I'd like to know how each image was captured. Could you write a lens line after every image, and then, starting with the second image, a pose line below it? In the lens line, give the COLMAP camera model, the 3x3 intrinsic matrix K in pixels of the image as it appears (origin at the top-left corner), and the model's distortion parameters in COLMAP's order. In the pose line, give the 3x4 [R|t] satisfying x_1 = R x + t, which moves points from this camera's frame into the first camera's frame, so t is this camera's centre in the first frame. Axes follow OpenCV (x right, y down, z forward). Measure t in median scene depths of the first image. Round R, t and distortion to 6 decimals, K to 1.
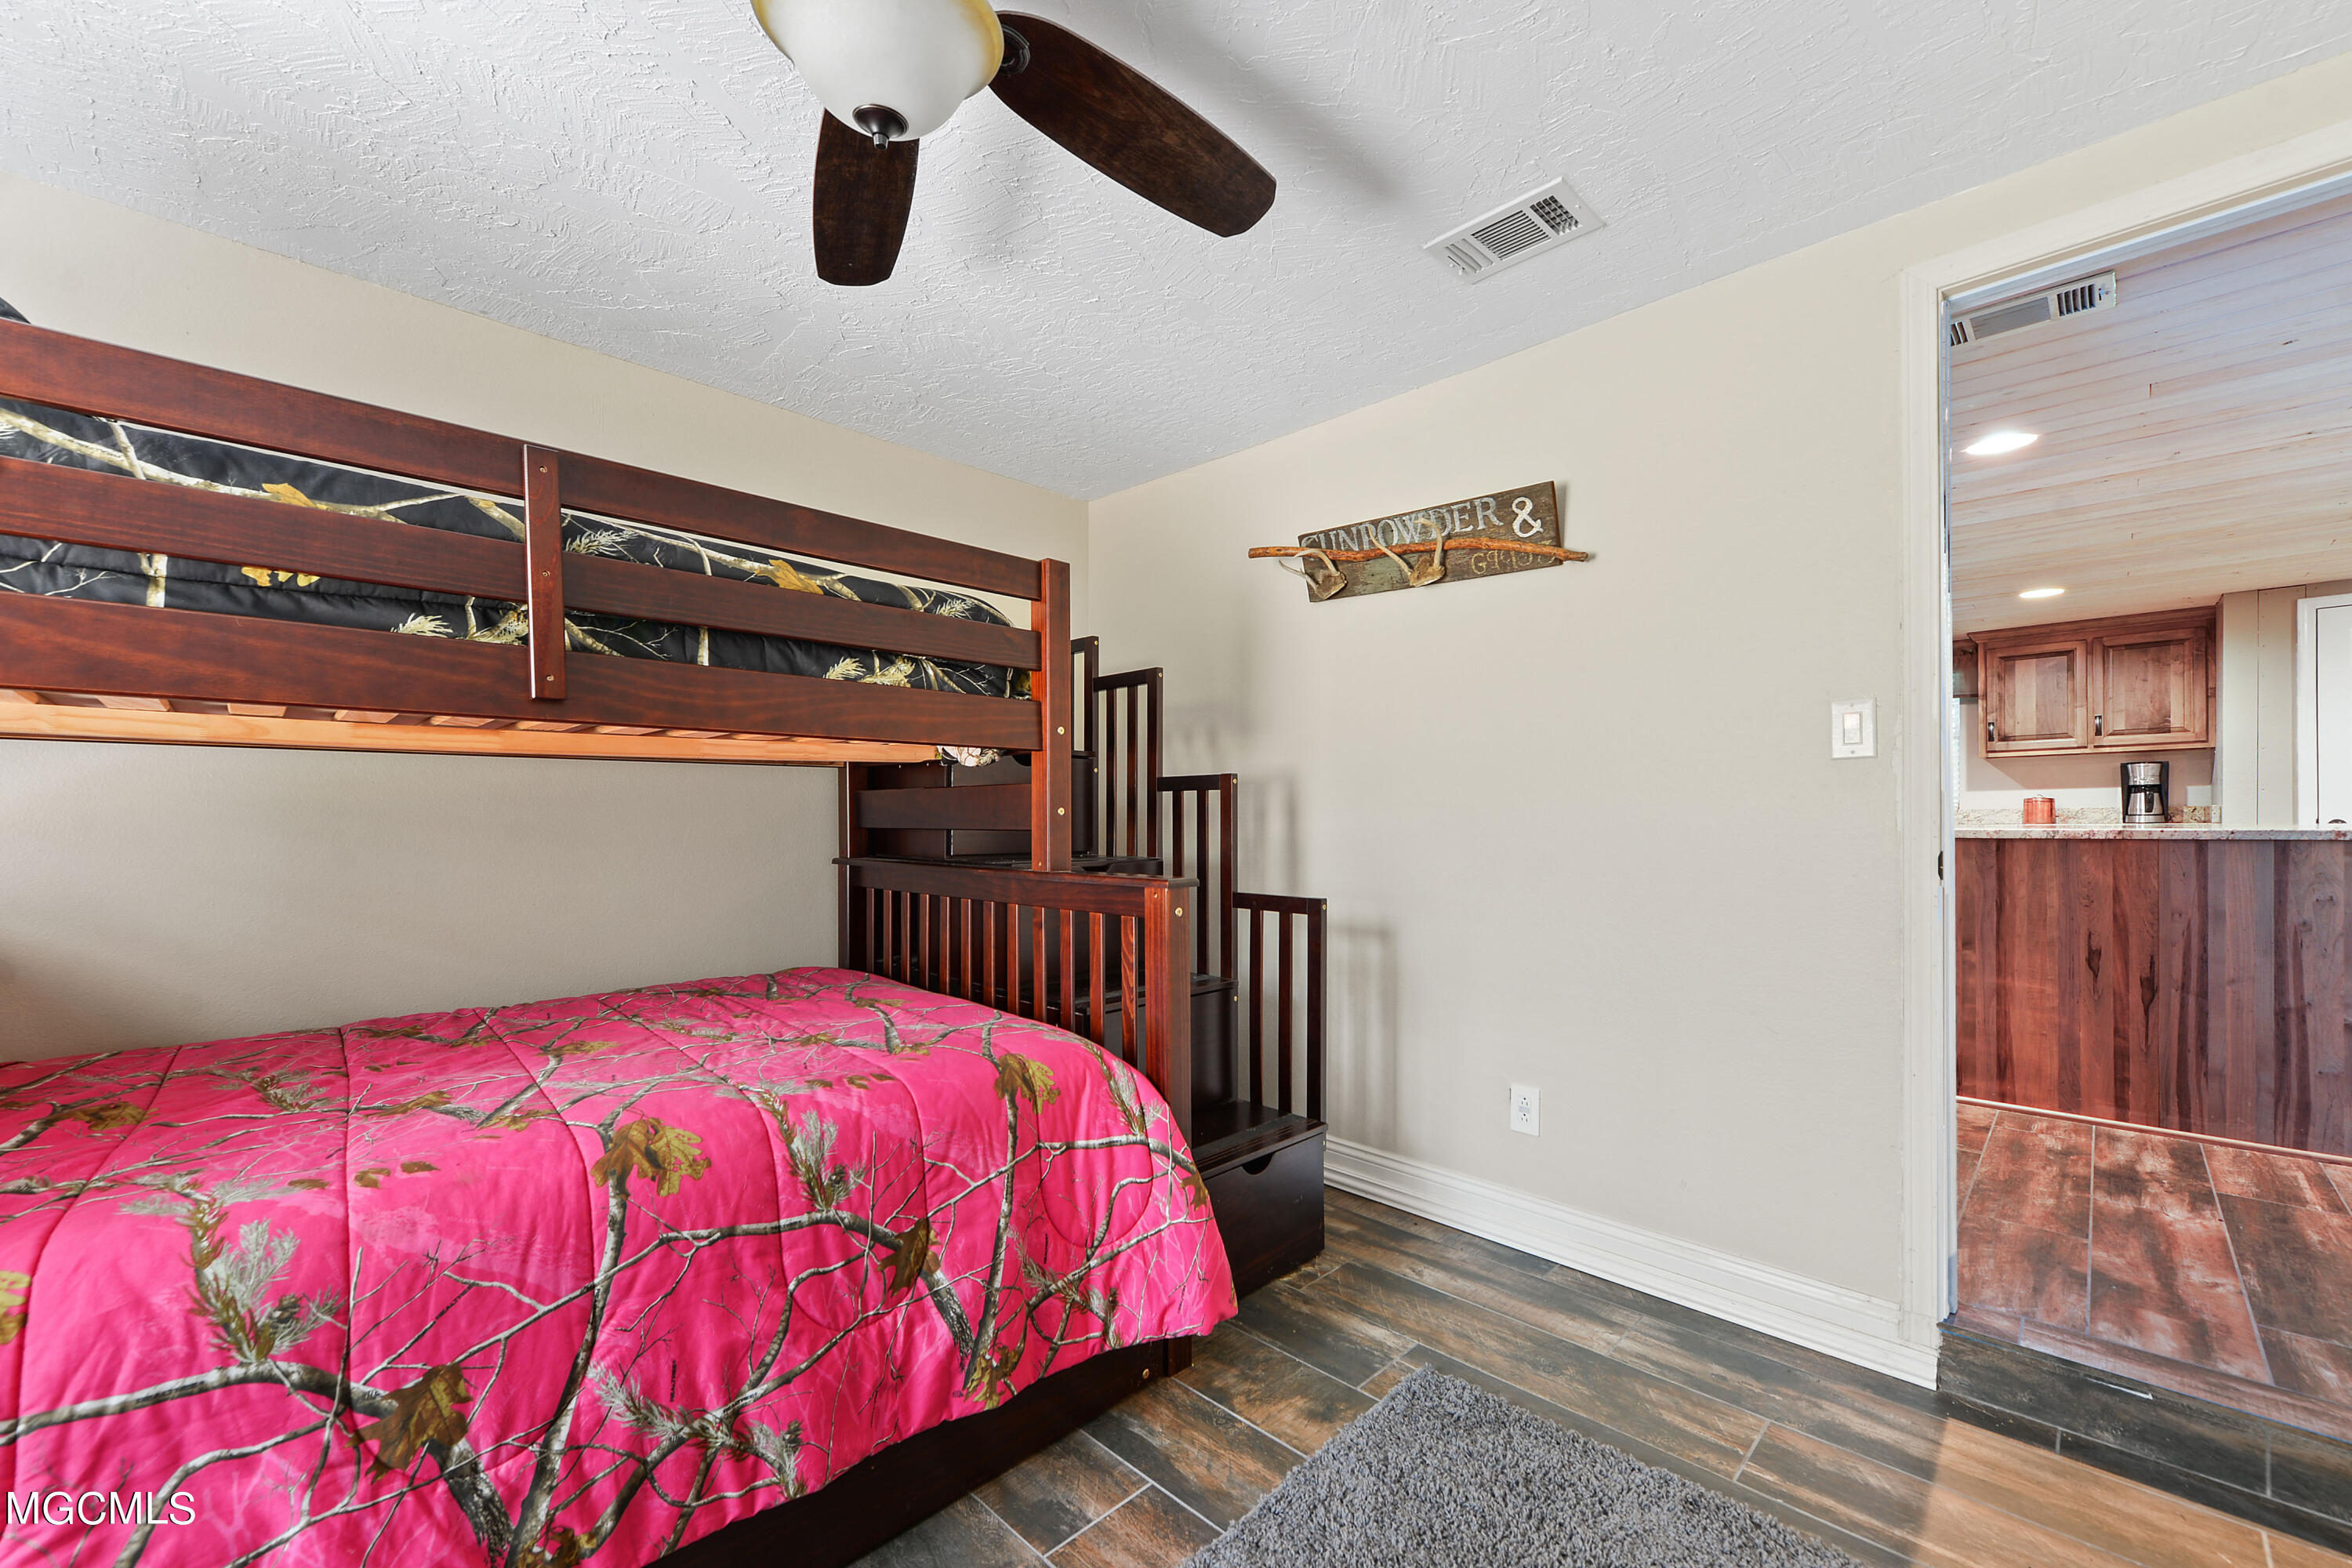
lens RADIAL K [[934.0, 0, 1172.1], [0, 934.0, 830.3], [0, 0, 1]] dist [0.000398, 0.000078]
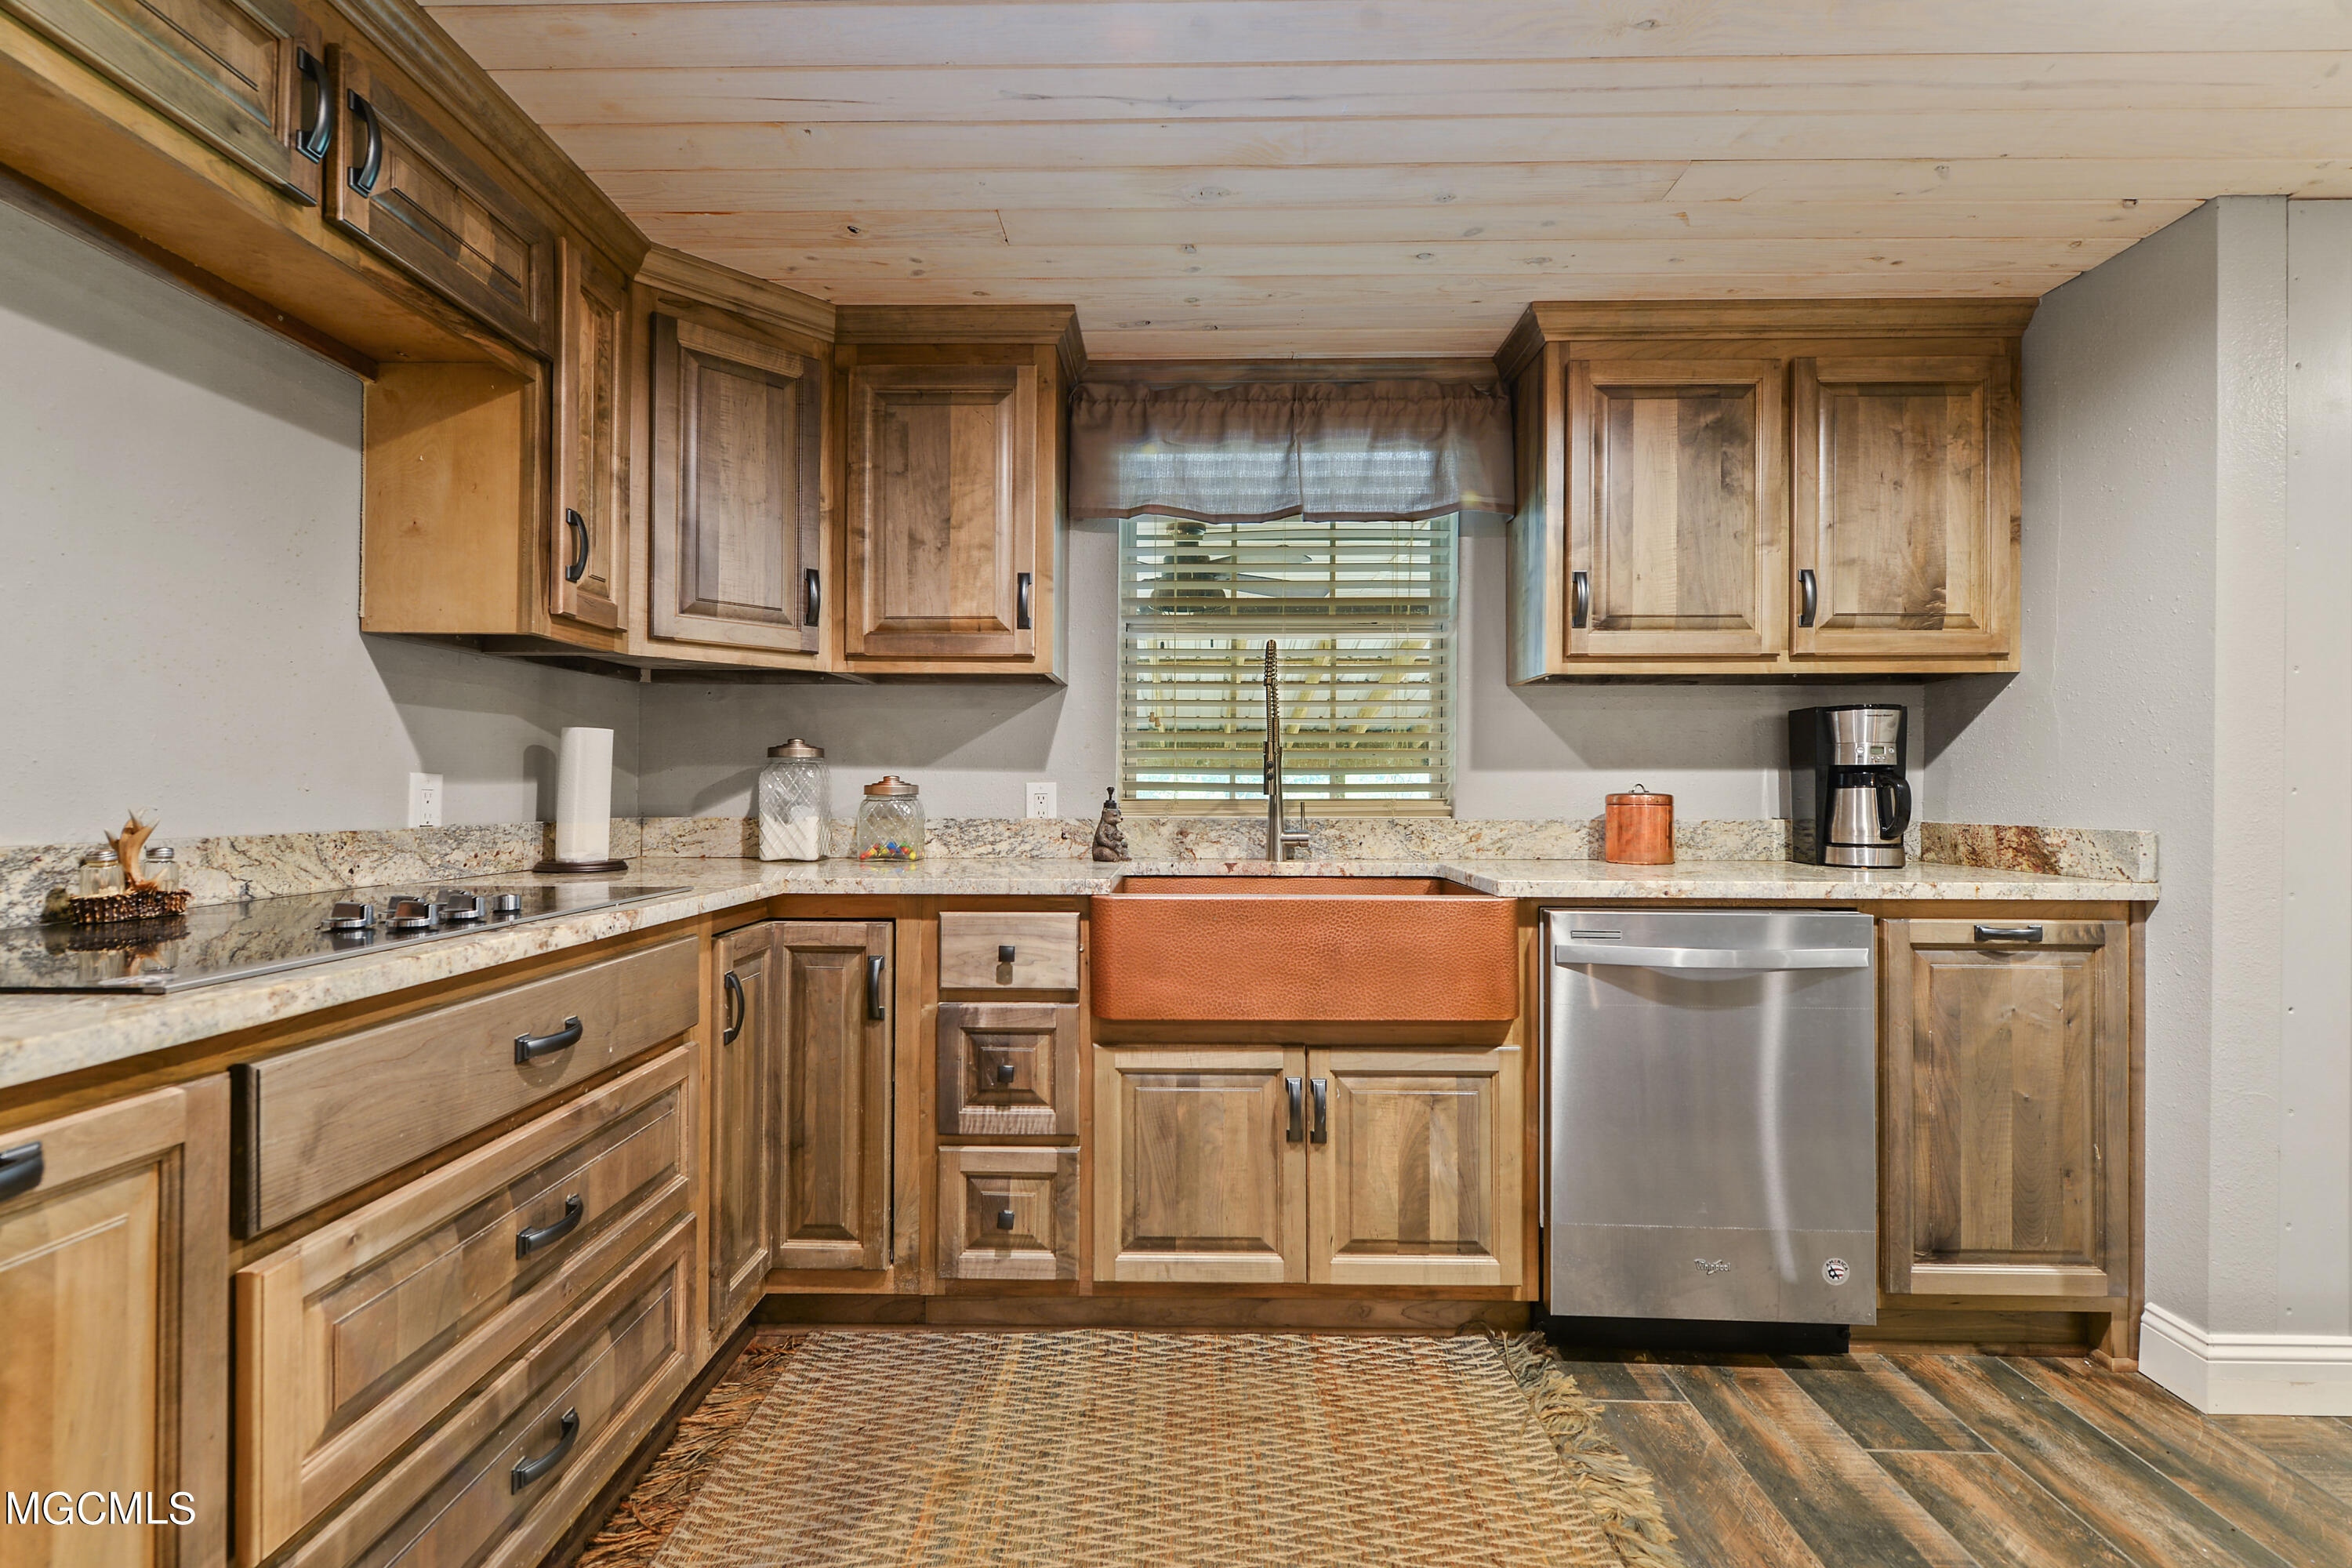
lens RADIAL K [[1067.1, 0, 1173.0], [0, 1067.1, 781.8], [0, 0, 1]] dist [0.007435, 0.000424]
pose [[0.713565, 0.010268, 0.700514, 0.529190], [-0.004720, 0.999940, -0.009850, -0.036422], [-0.700573, 0.003722, 0.713571, 0.878994]]
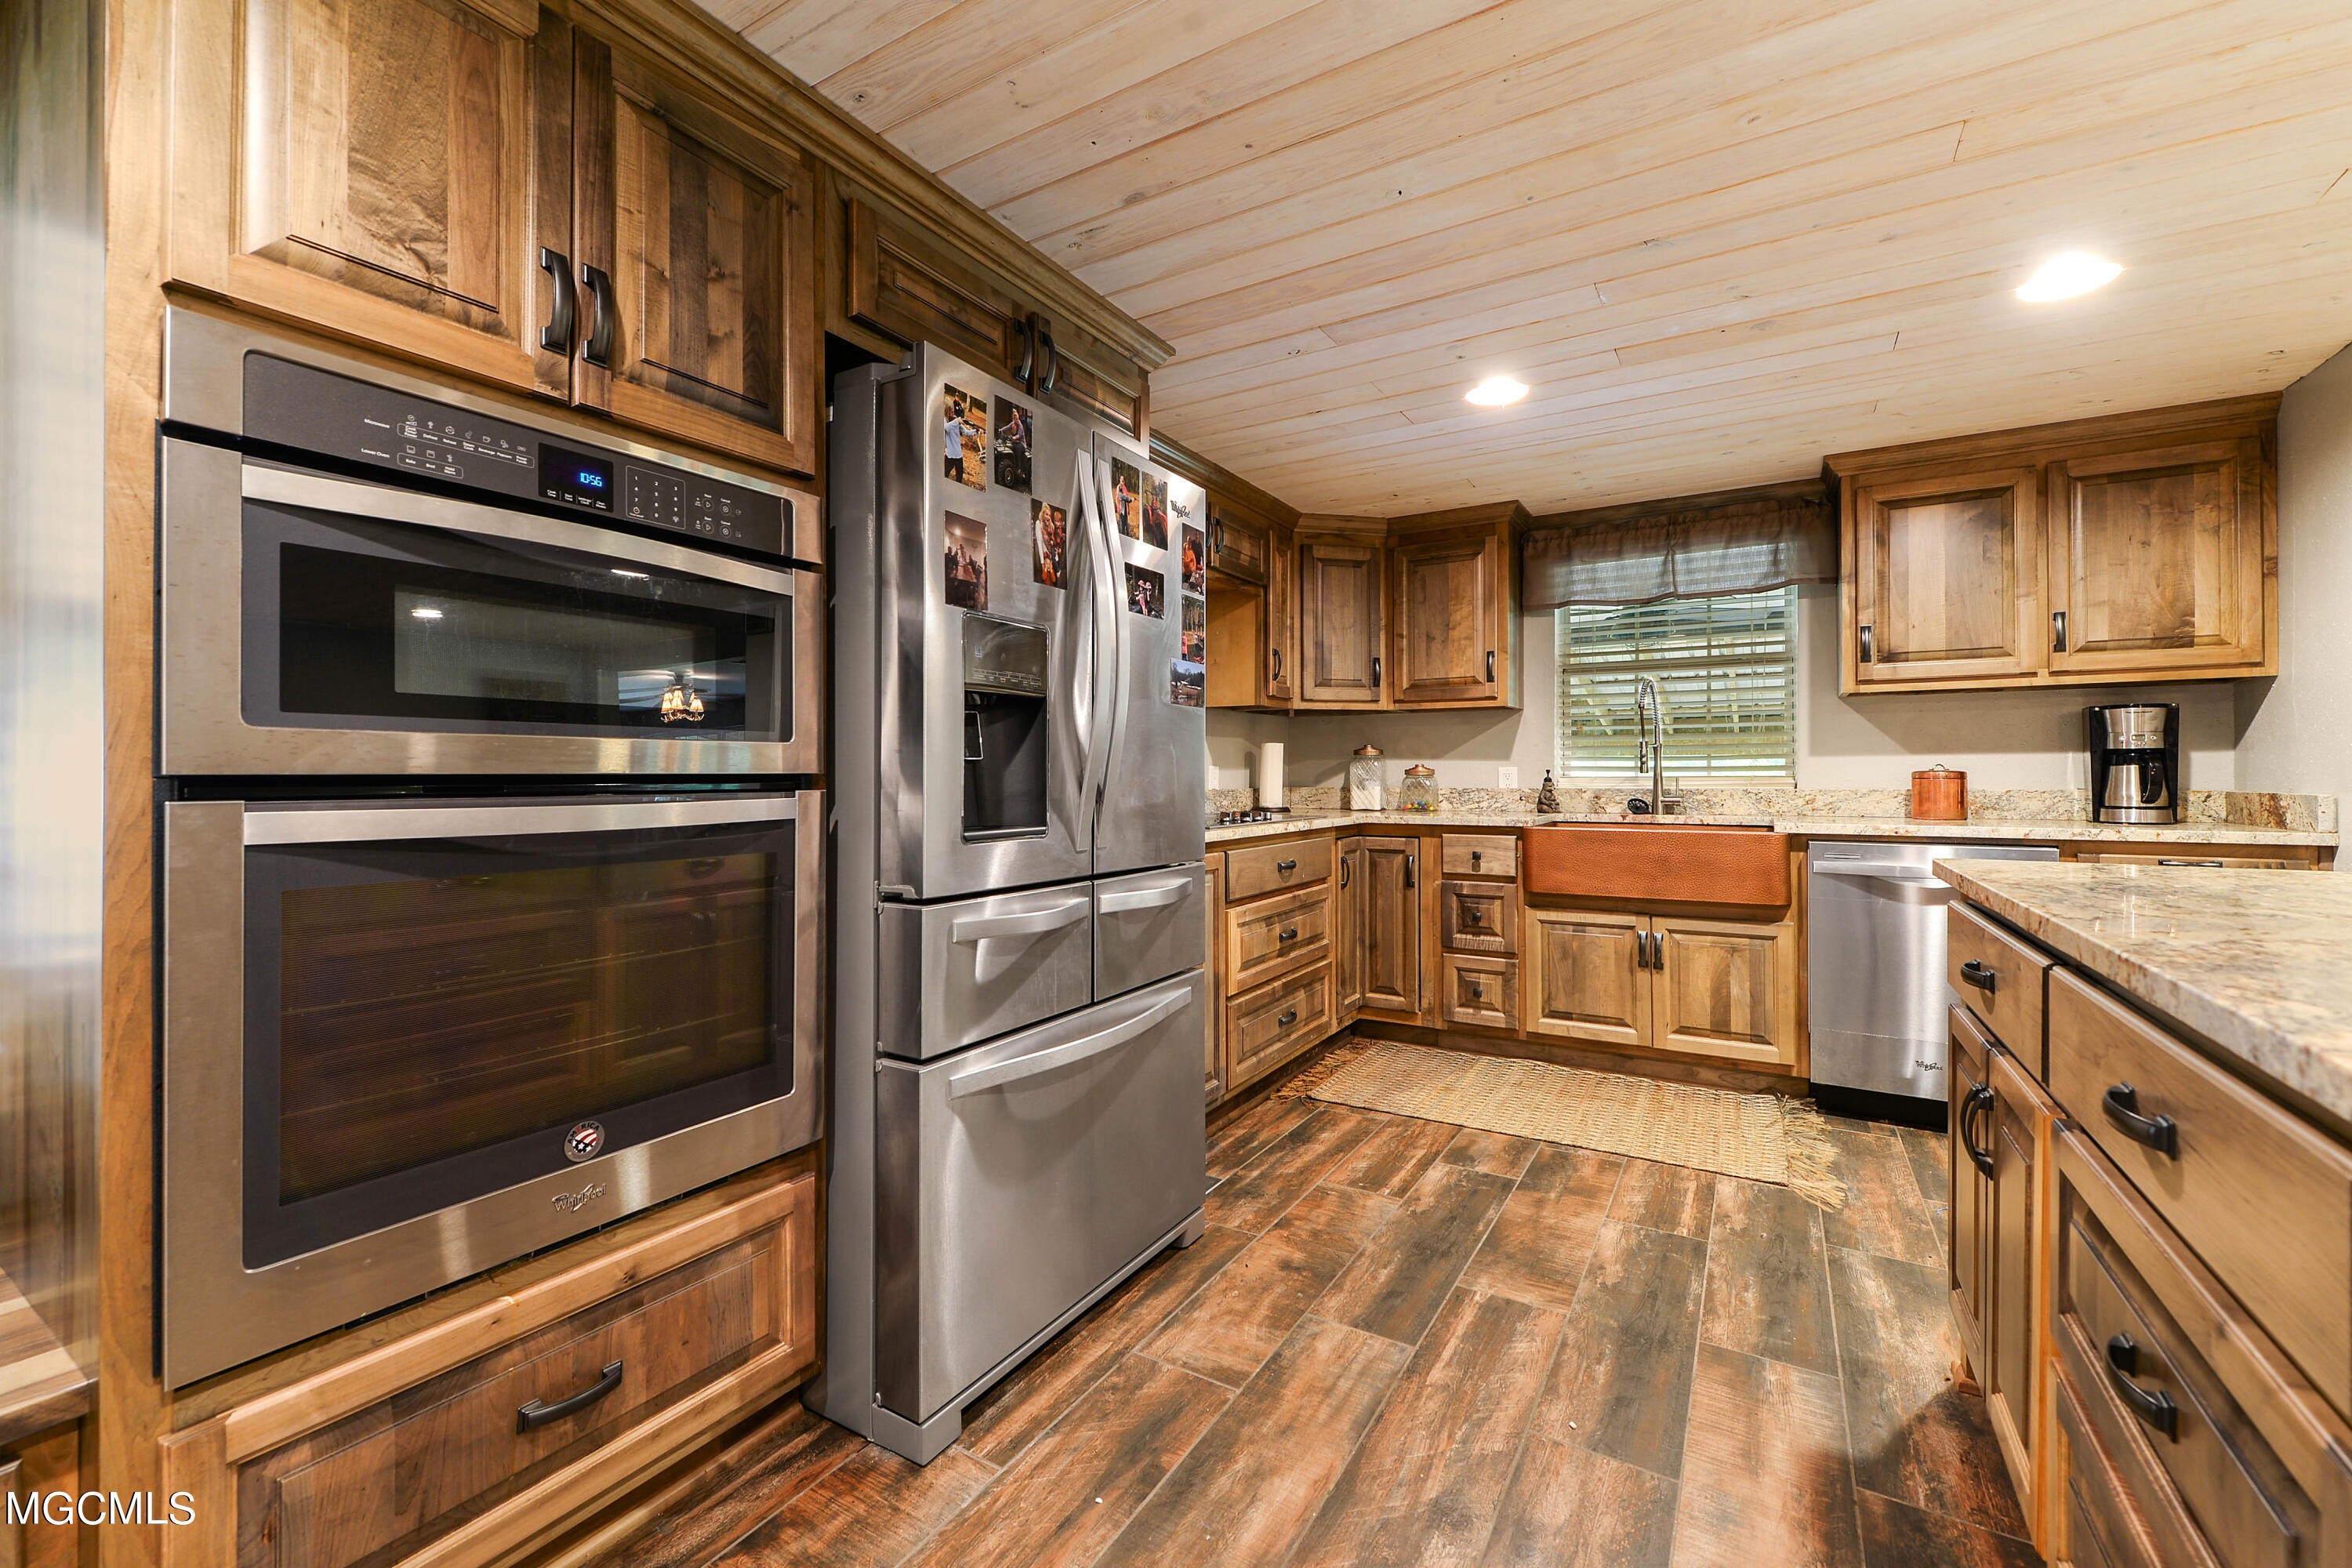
lens RADIAL K [[980.0, 0, 1166.6], [0, 980.0, 767.6], [0, 0, 1]] dist [-0.000013, -0.000268]
pose [[0.969415, 0.000977, 0.245424, 0.387557], [0.000943, 0.999970, -0.007706, -0.034642], [-0.245424, 0.007701, 0.969385, 0.602717]]
